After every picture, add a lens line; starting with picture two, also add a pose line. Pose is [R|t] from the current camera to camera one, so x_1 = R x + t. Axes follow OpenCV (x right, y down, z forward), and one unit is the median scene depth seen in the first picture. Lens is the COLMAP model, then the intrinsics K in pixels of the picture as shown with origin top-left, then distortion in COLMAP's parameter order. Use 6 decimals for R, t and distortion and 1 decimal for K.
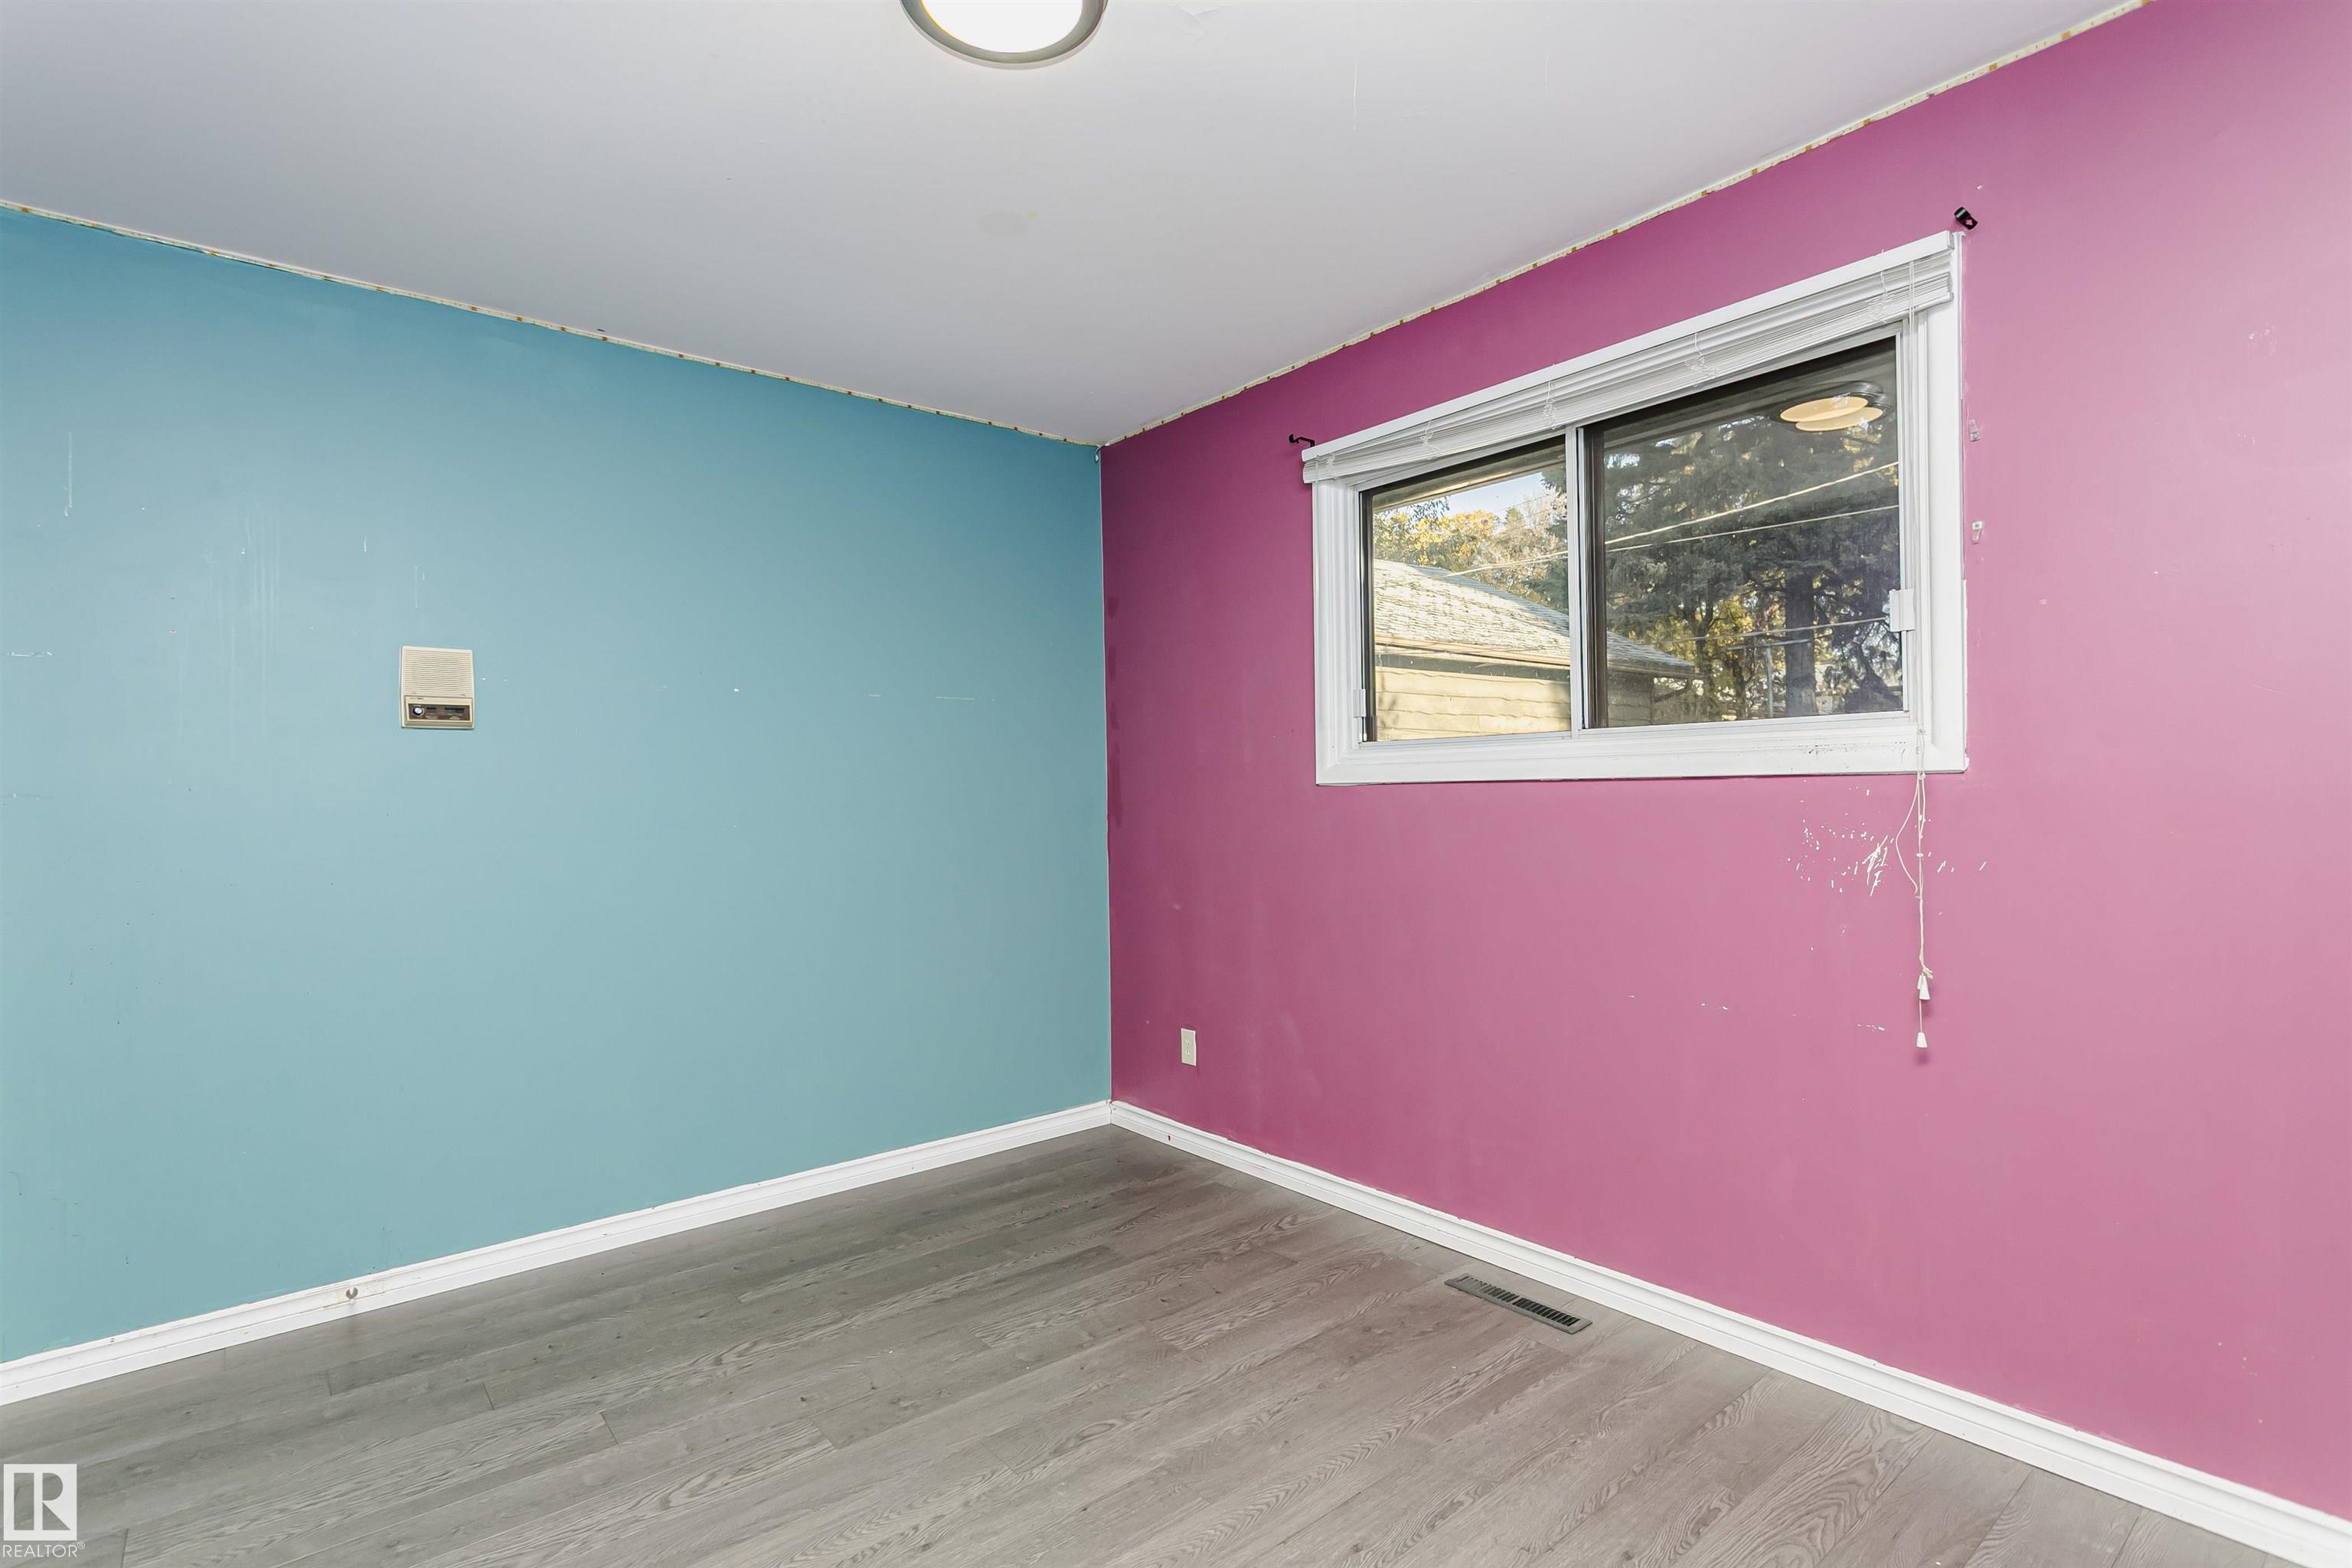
lens RADIAL K [[1148.1, 0, 1165.4], [0, 1148.1, 781.2], [0, 0, 1]] dist [0.001104, 0.001428]
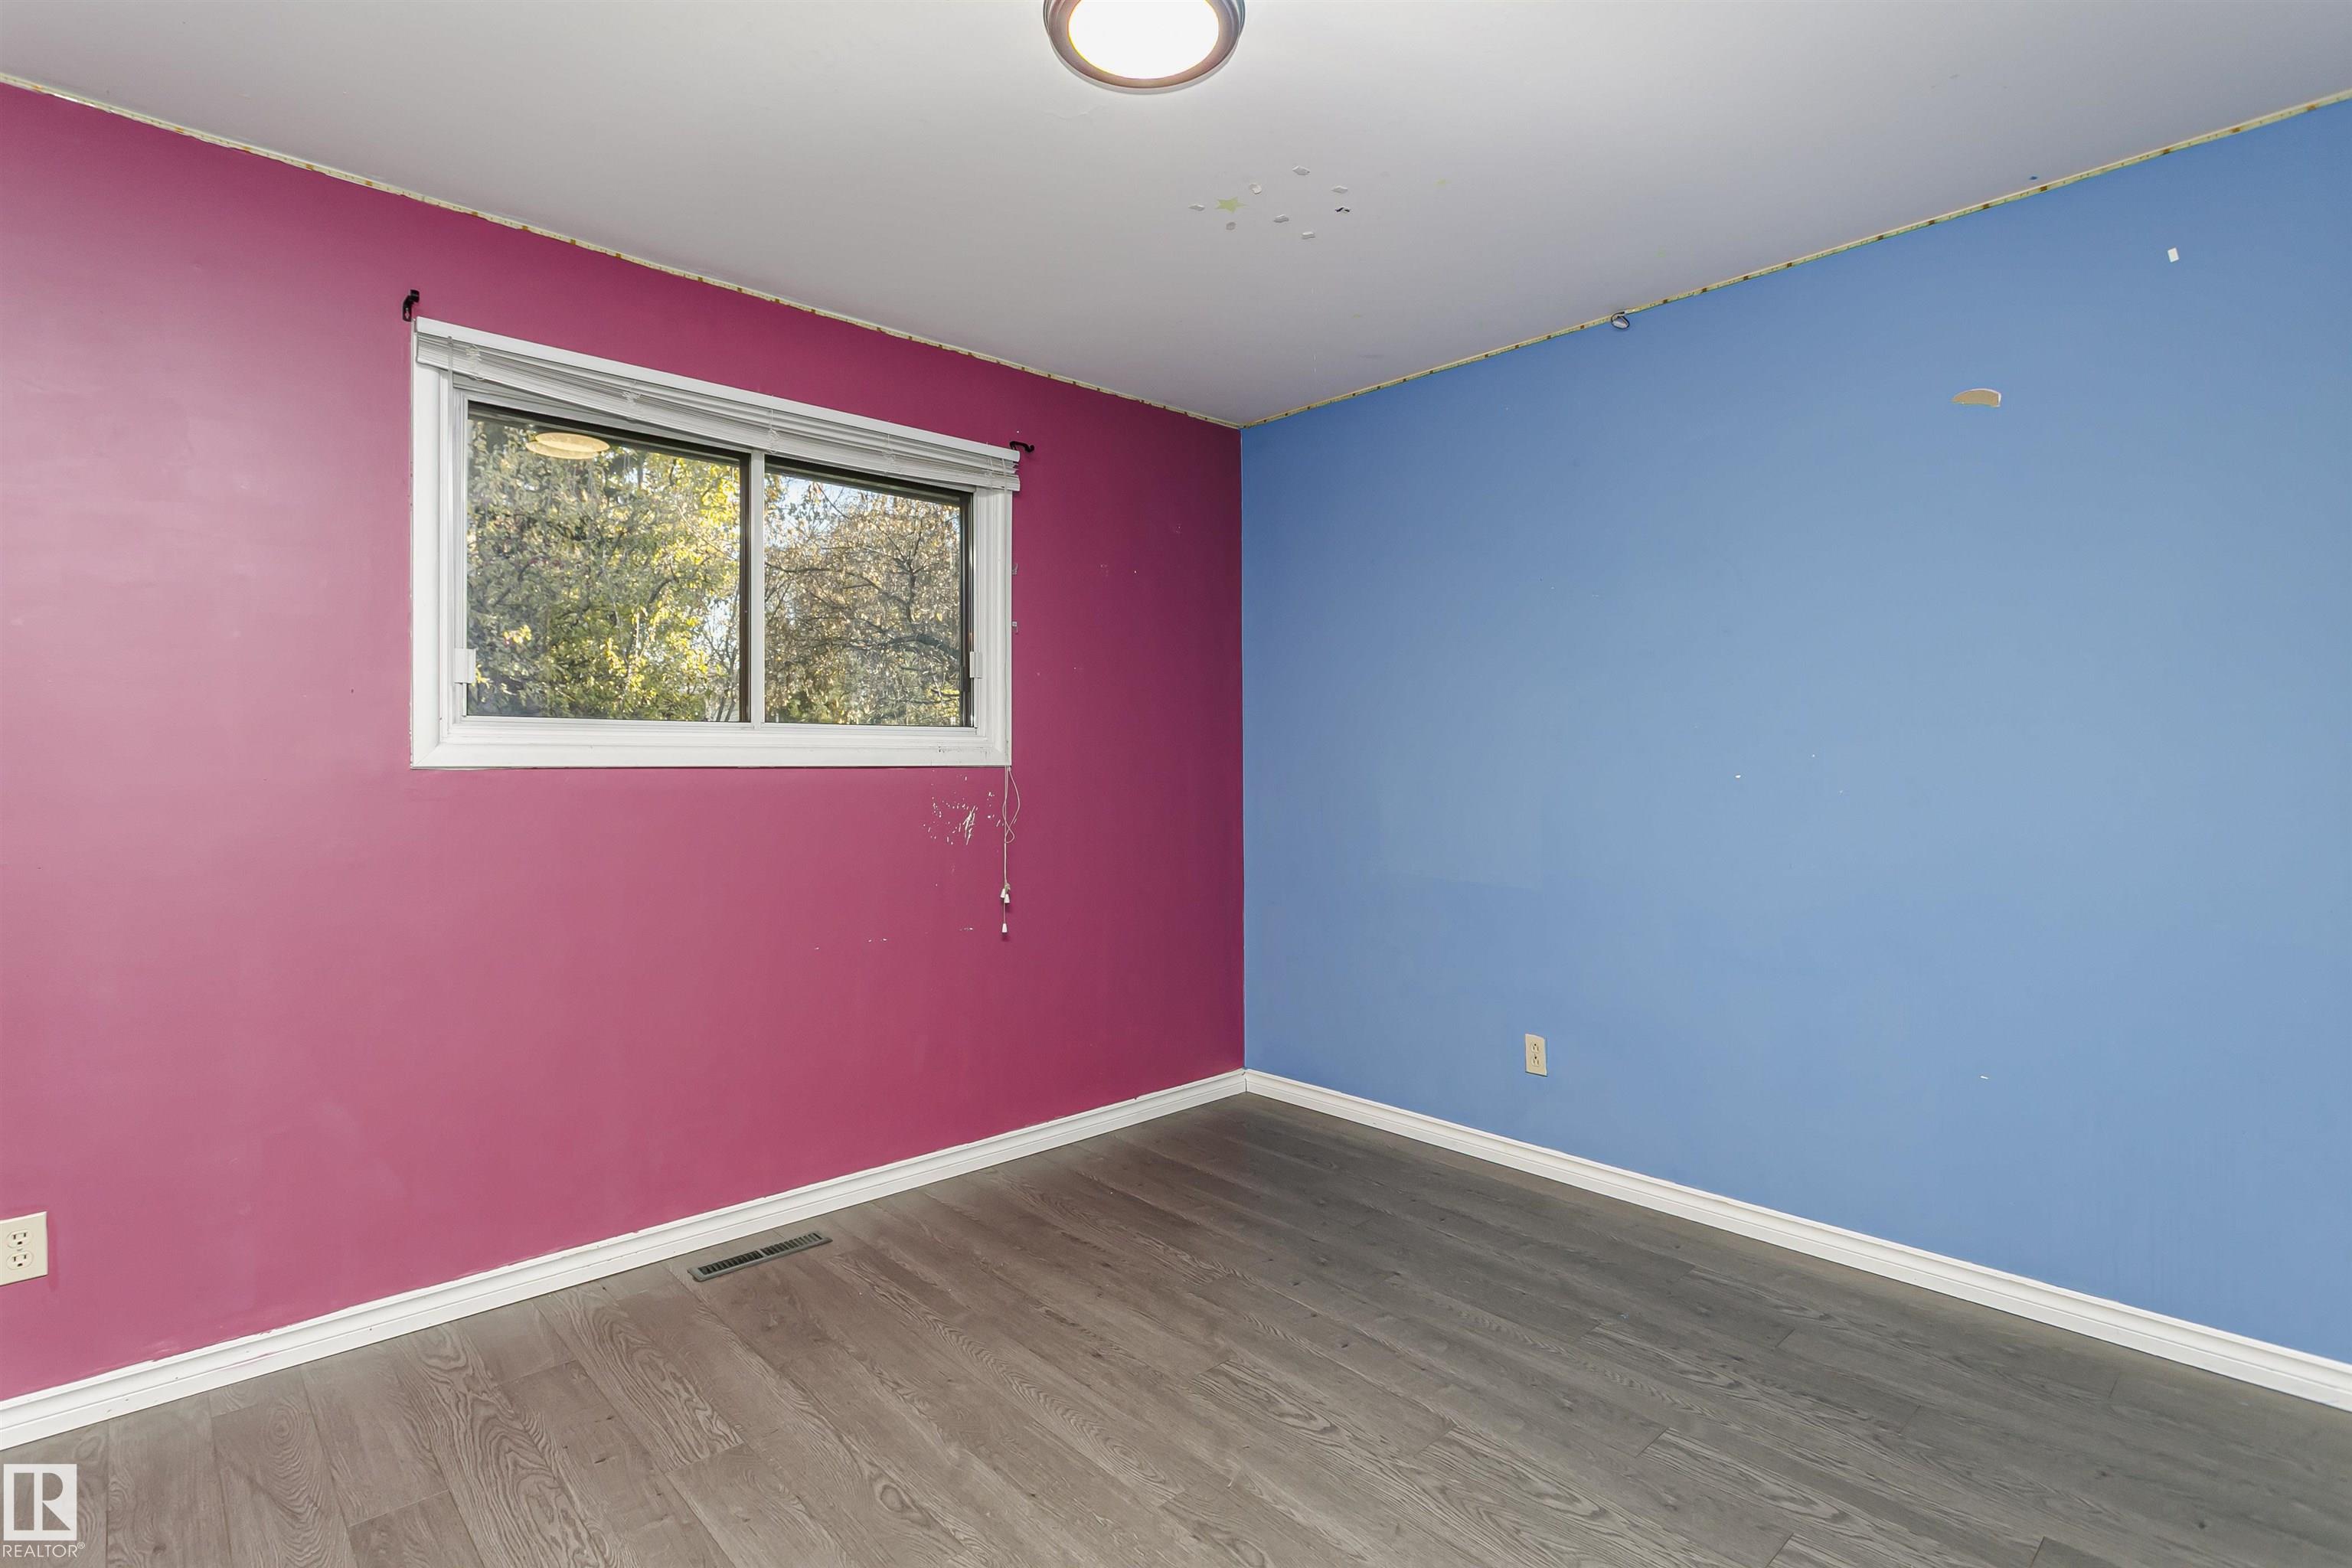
lens RADIAL K [[1129.1, 0, 1174.1], [0, 1129.1, 744.4], [0, 0, 1]] dist [0.001257, 0.000867]
pose [[-0.078534, 0.033101, 0.996362, -0.836324], [-0.007566, 0.999400, -0.033798, 0.011641], [-0.996883, -0.010193, -0.078236, 0.746239]]
